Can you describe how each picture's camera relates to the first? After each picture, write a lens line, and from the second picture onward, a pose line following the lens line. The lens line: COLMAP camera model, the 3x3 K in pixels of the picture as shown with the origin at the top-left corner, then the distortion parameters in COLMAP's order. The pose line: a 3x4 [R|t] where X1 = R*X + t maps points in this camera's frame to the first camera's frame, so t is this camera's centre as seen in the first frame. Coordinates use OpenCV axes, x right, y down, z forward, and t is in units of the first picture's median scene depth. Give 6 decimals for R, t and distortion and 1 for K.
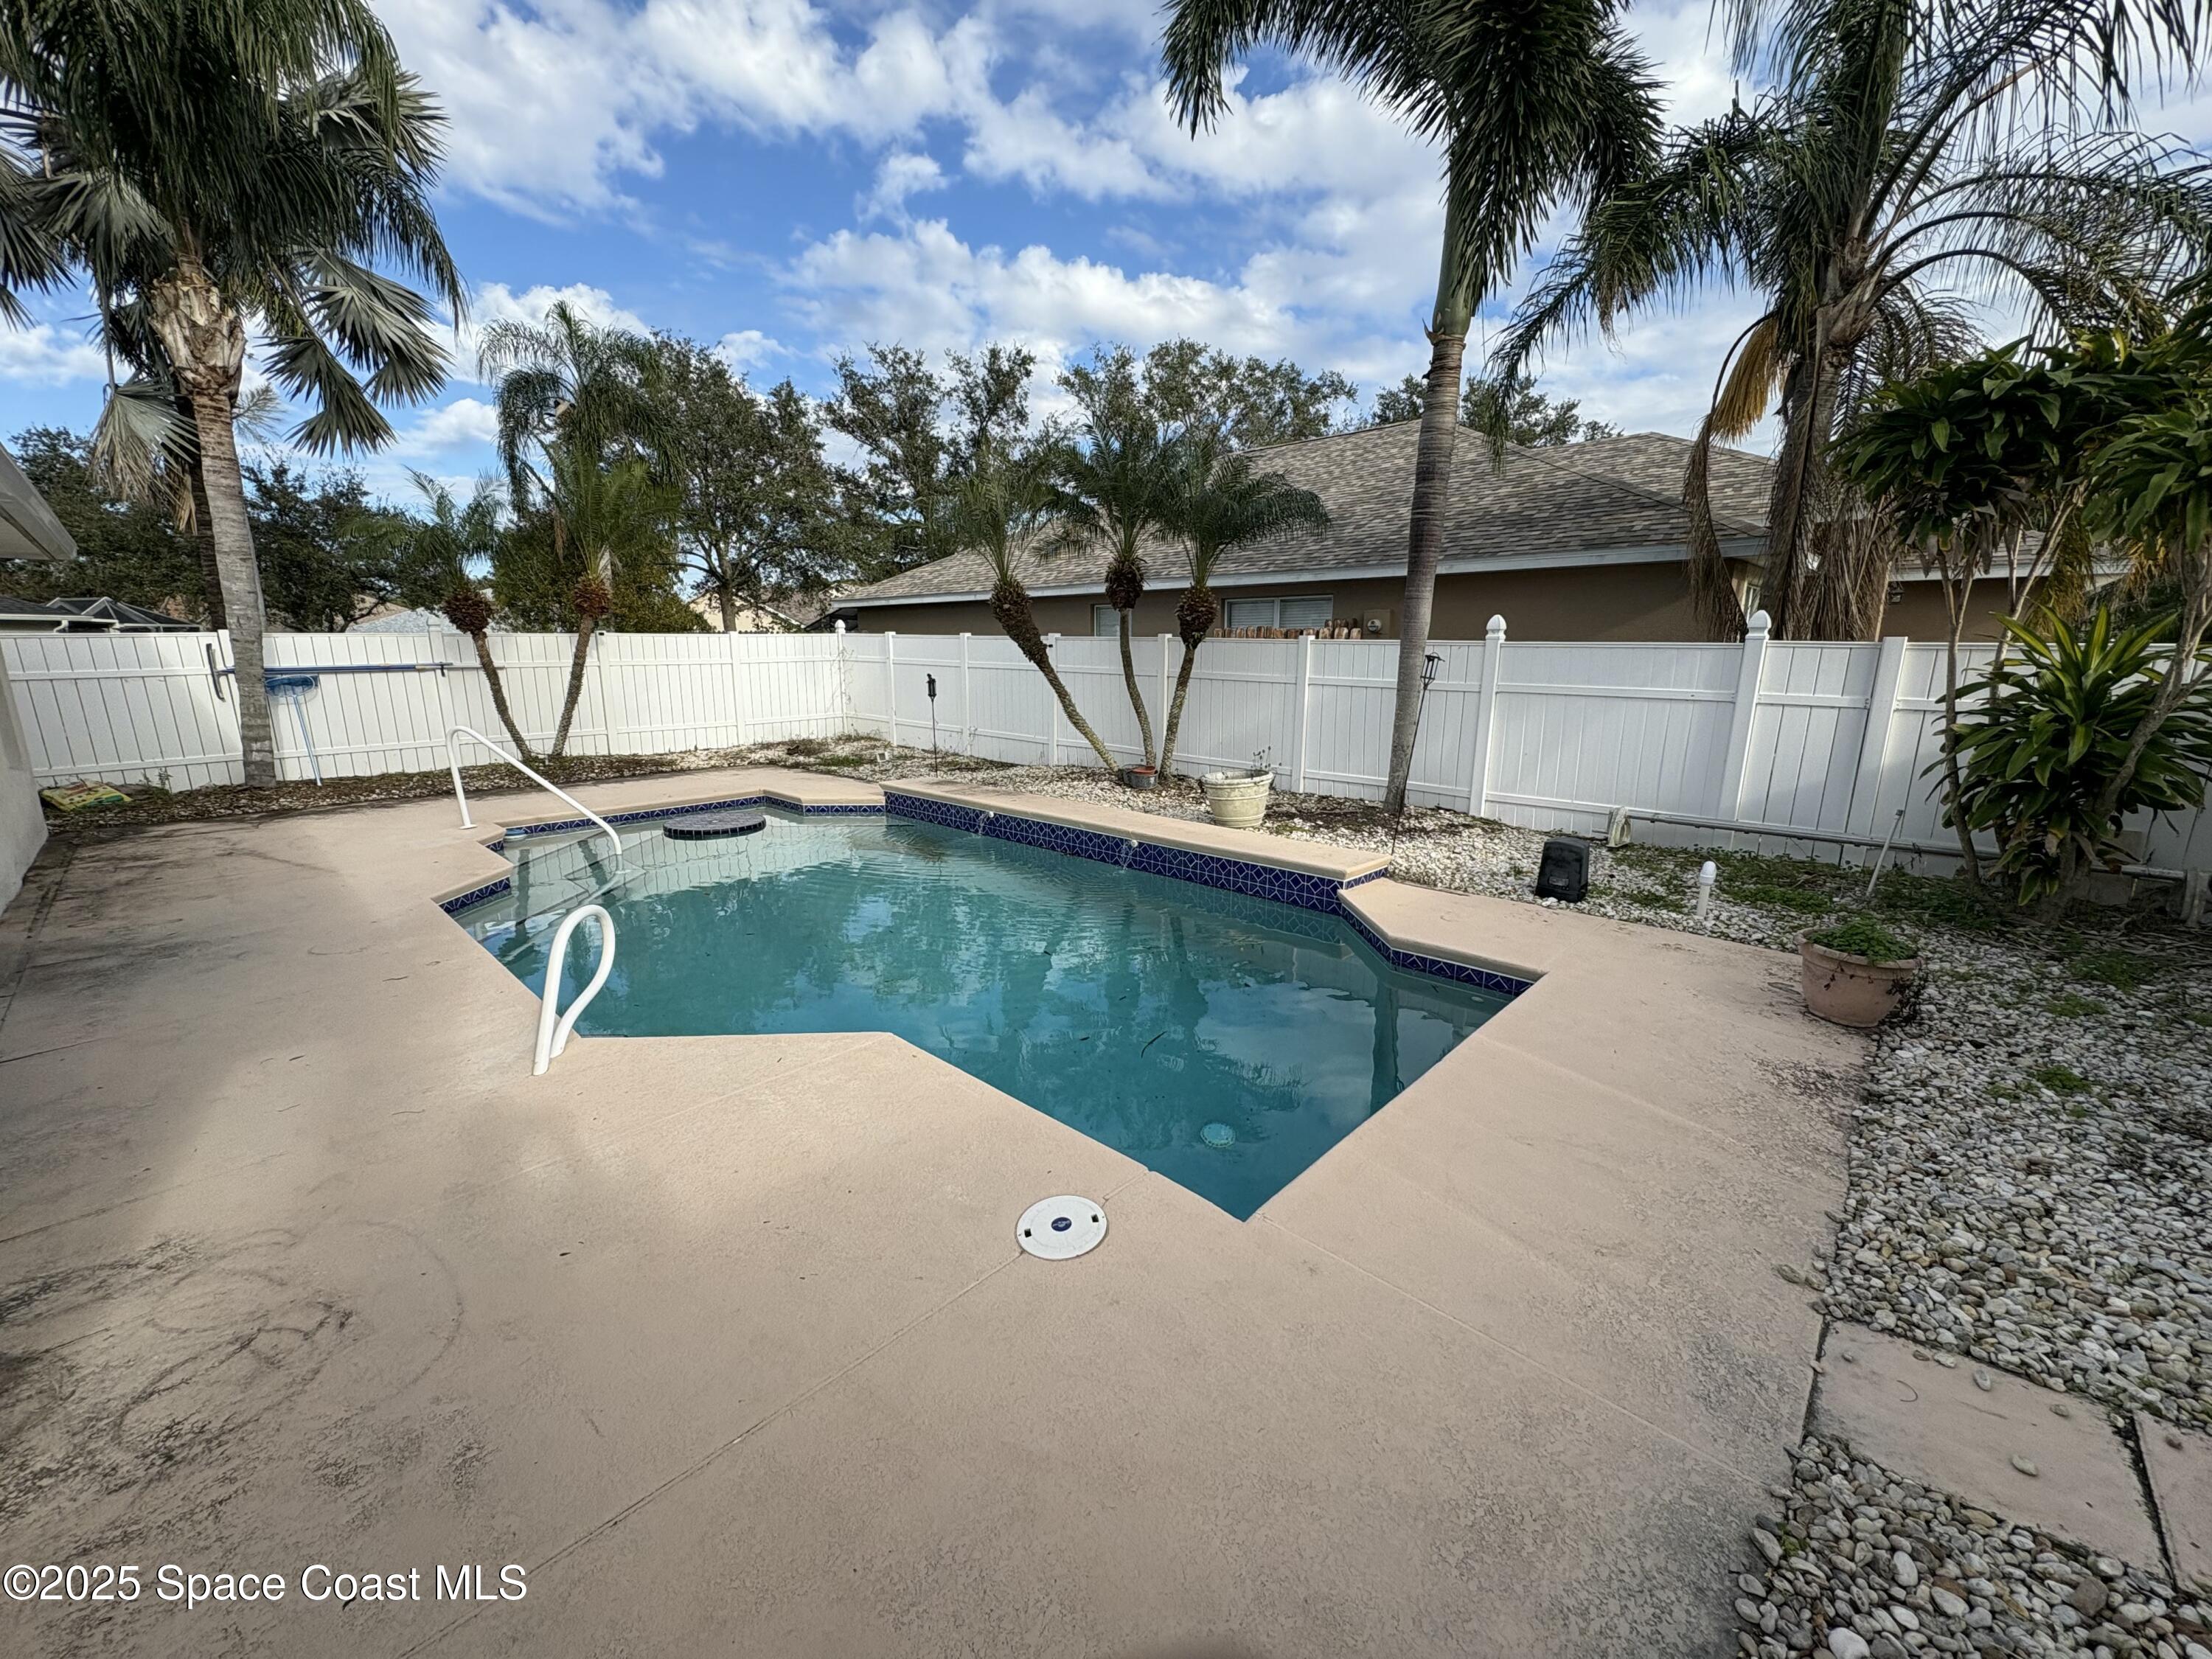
lens RADIAL K [[878.8, 0, 1100.2], [0, 878.8, 839.2], [0, 0, 1]] dist [0.001517, 0.000522]
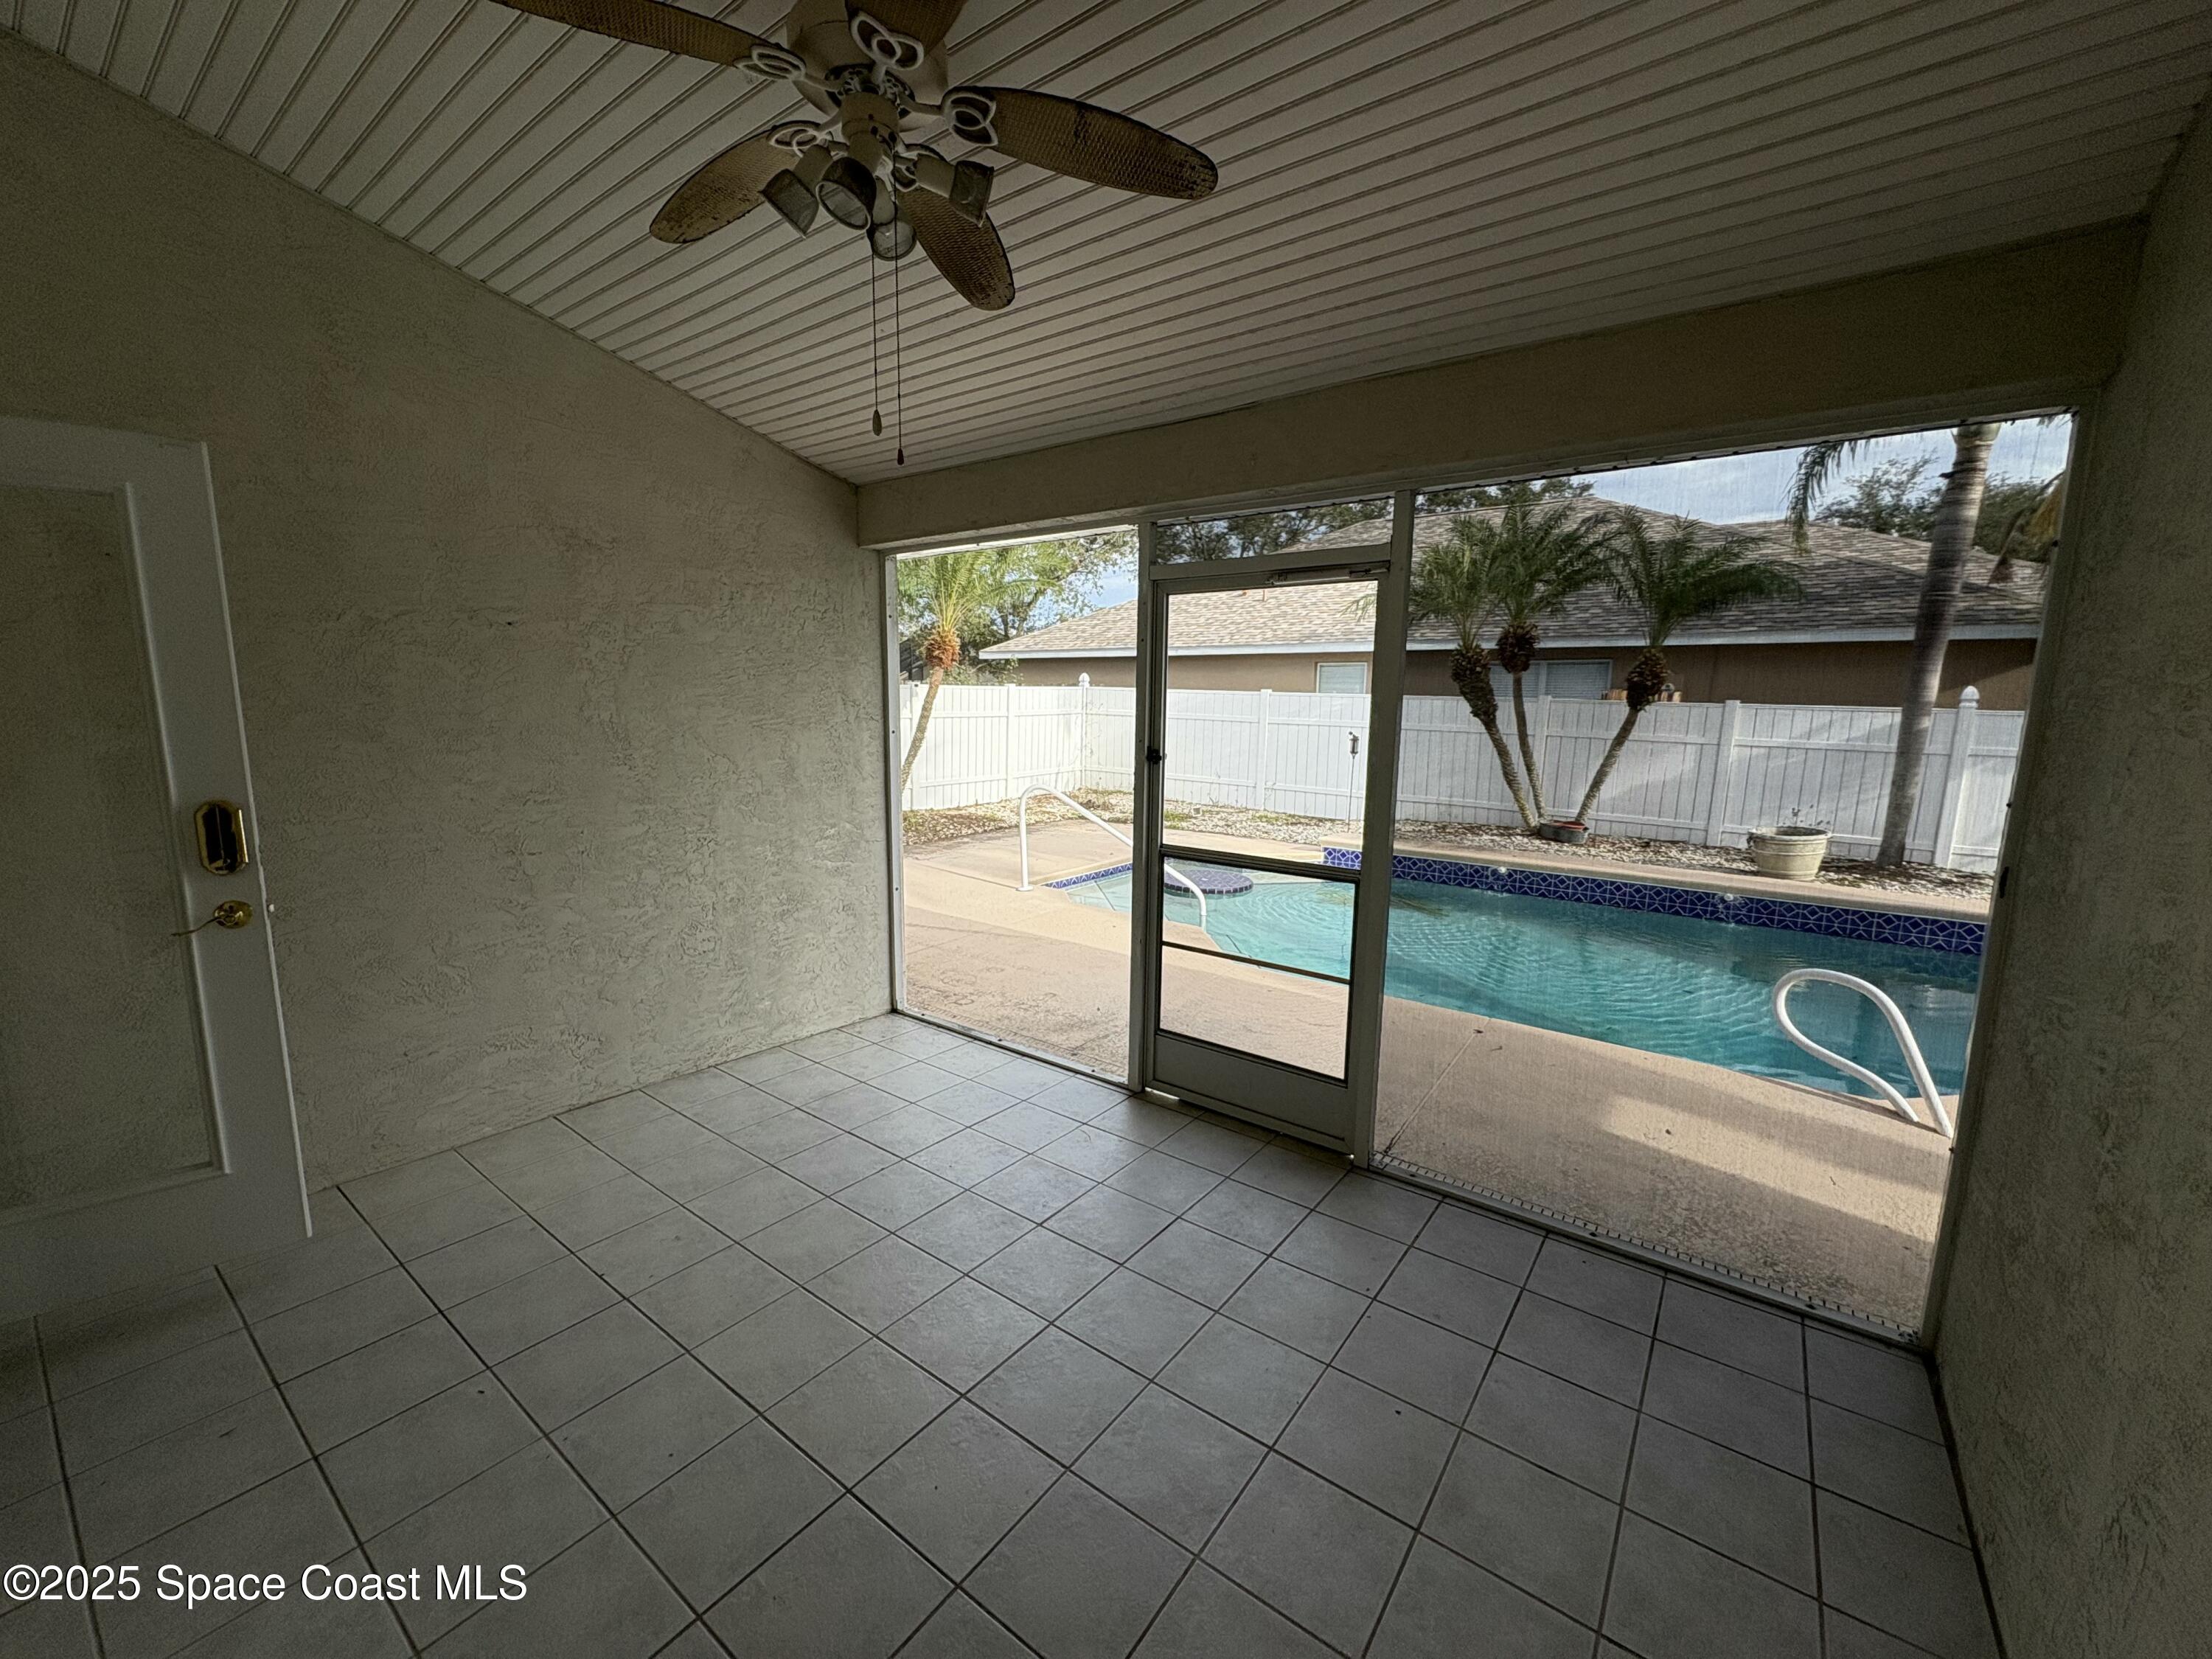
lens RADIAL K [[878.8, 0, 1106.9], [0, 878.8, 834.5], [0, 0, 1]] dist [0.001517, 0.000522]
pose [[0.992973, -0.003216, 0.118301, -0.682422], [0.010413, 0.998128, -0.060265, -0.010943], [-0.117886, 0.061074, 0.991147, 0.033315]]
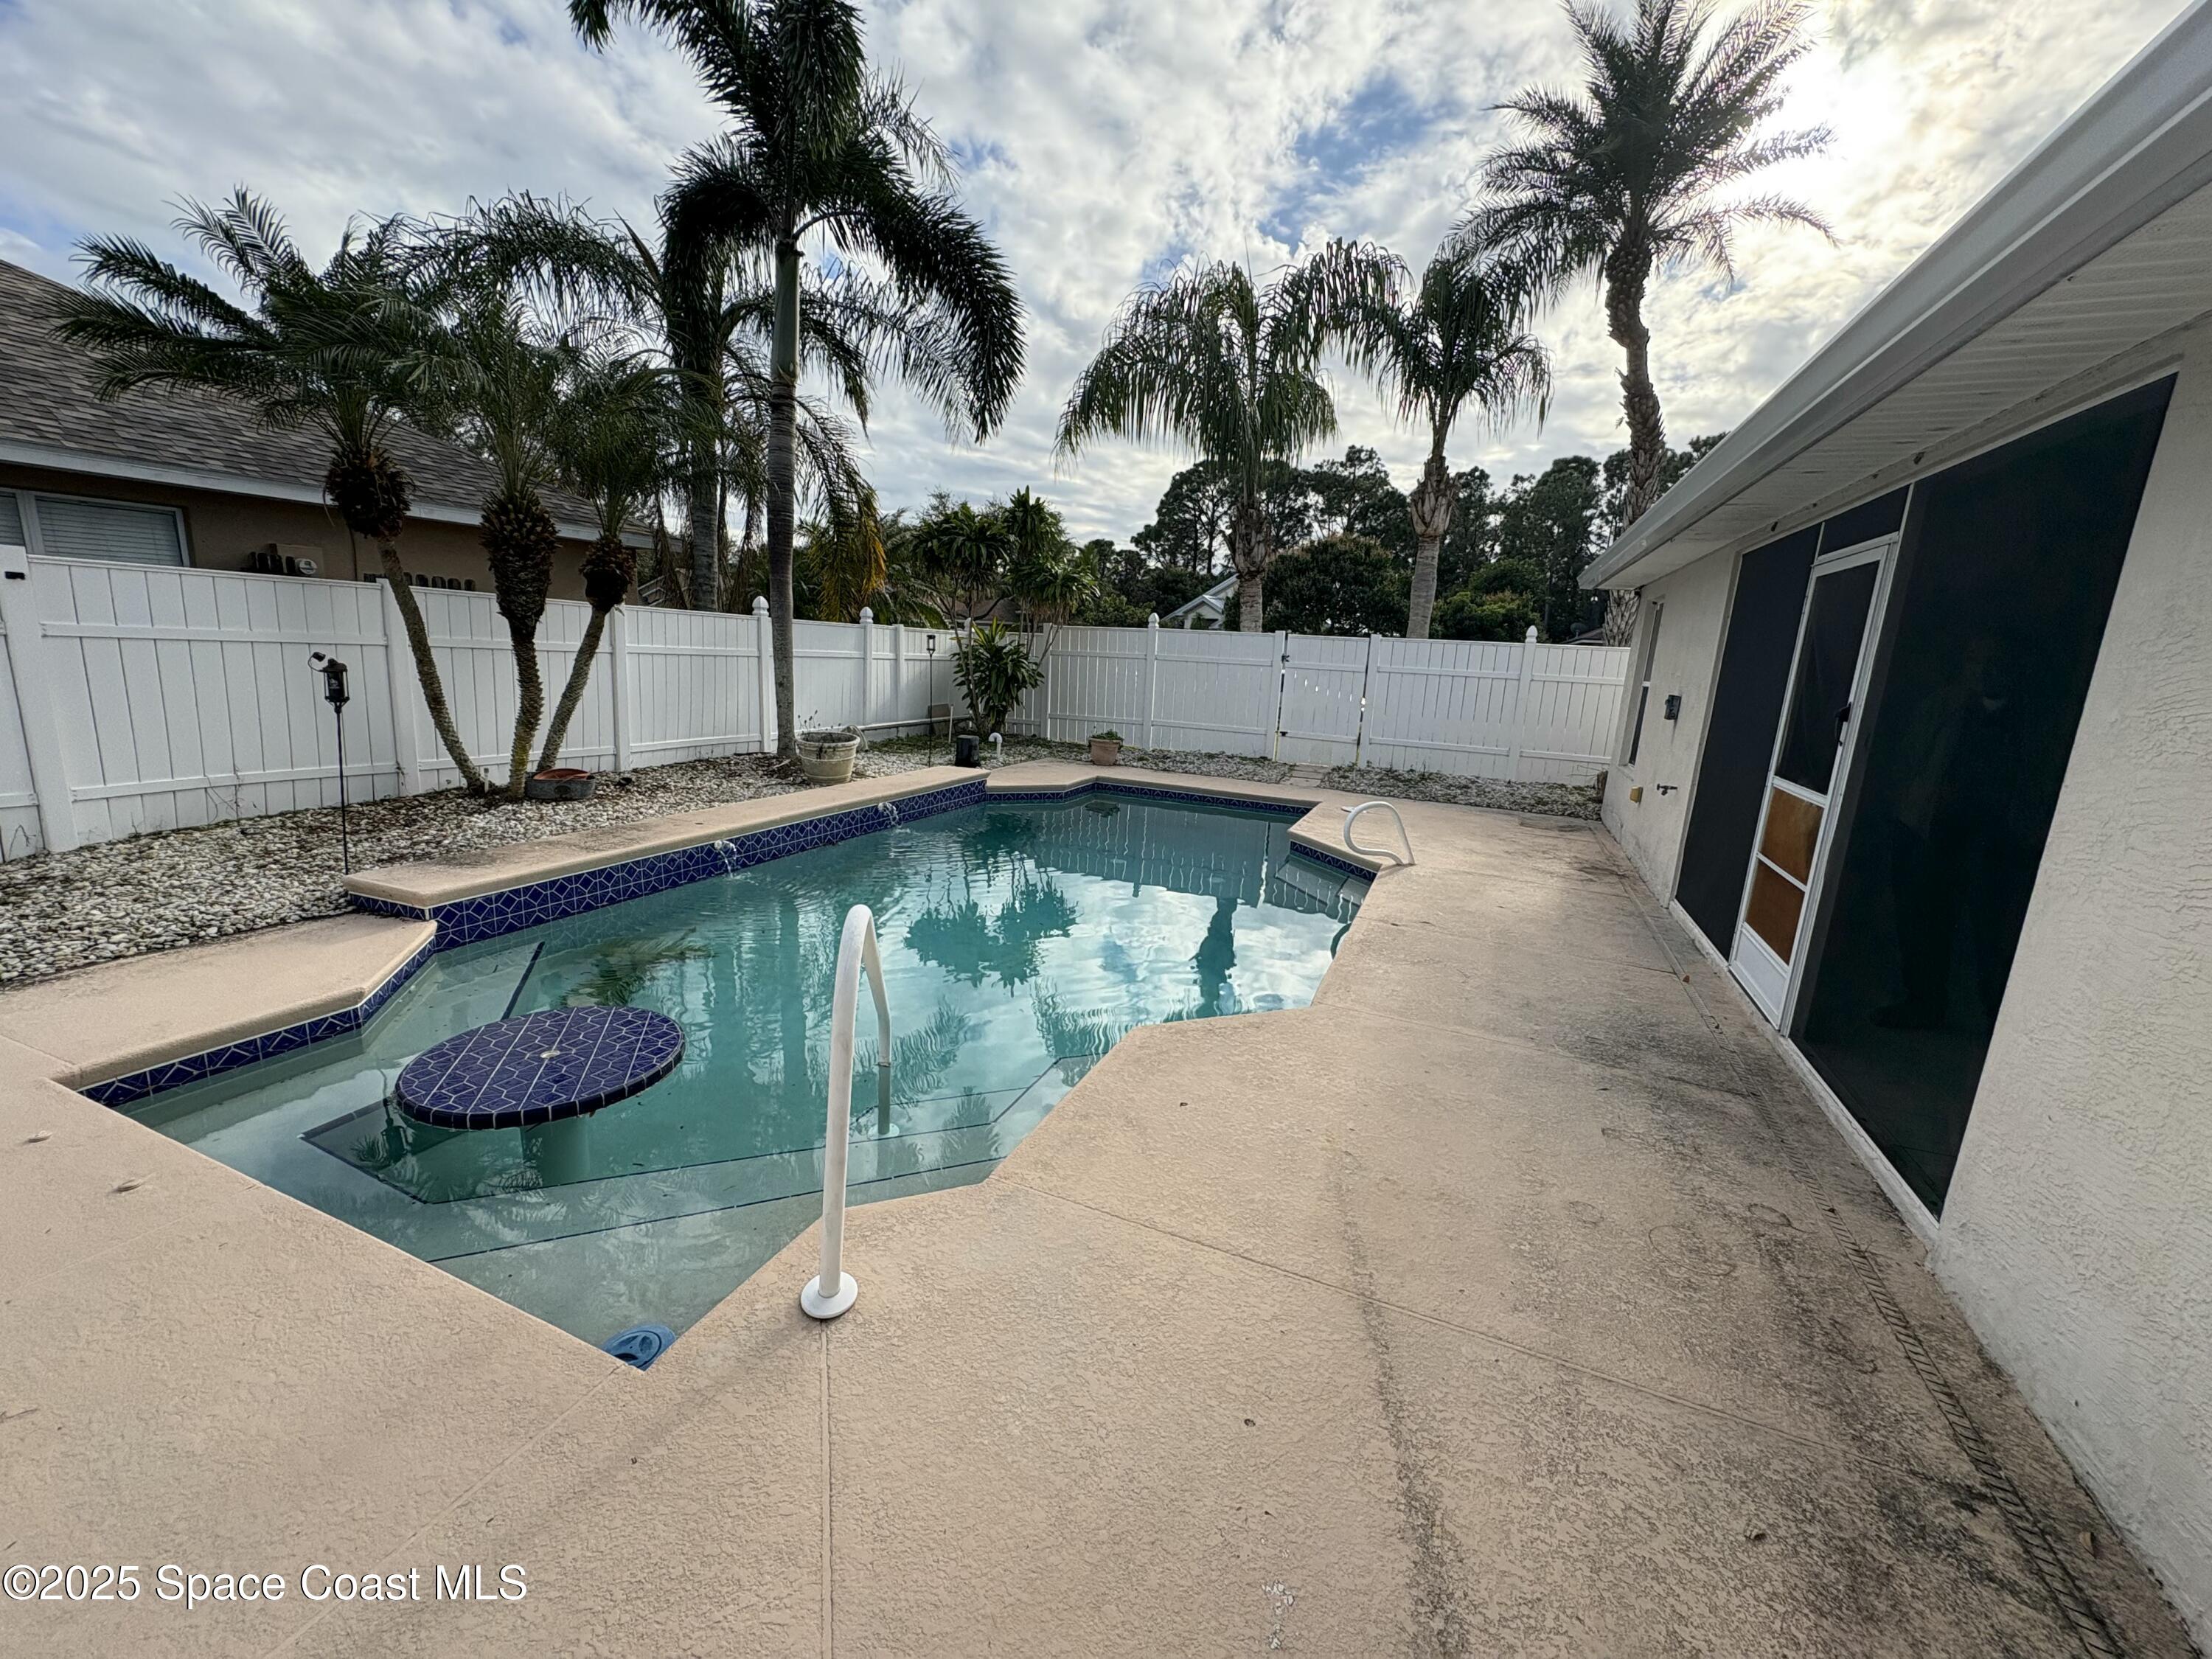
lens RADIAL K [[878.8, 0, 1097.2], [0, 878.8, 813.8], [0, 0, 1]] dist [0.001517, 0.000522]
pose [[-0.345834, -0.196087, 0.917578, -0.882225], [0.152188, 0.953248, 0.261070, -0.190520], [-0.925871, 0.229931, -0.299823, 0.891700]]
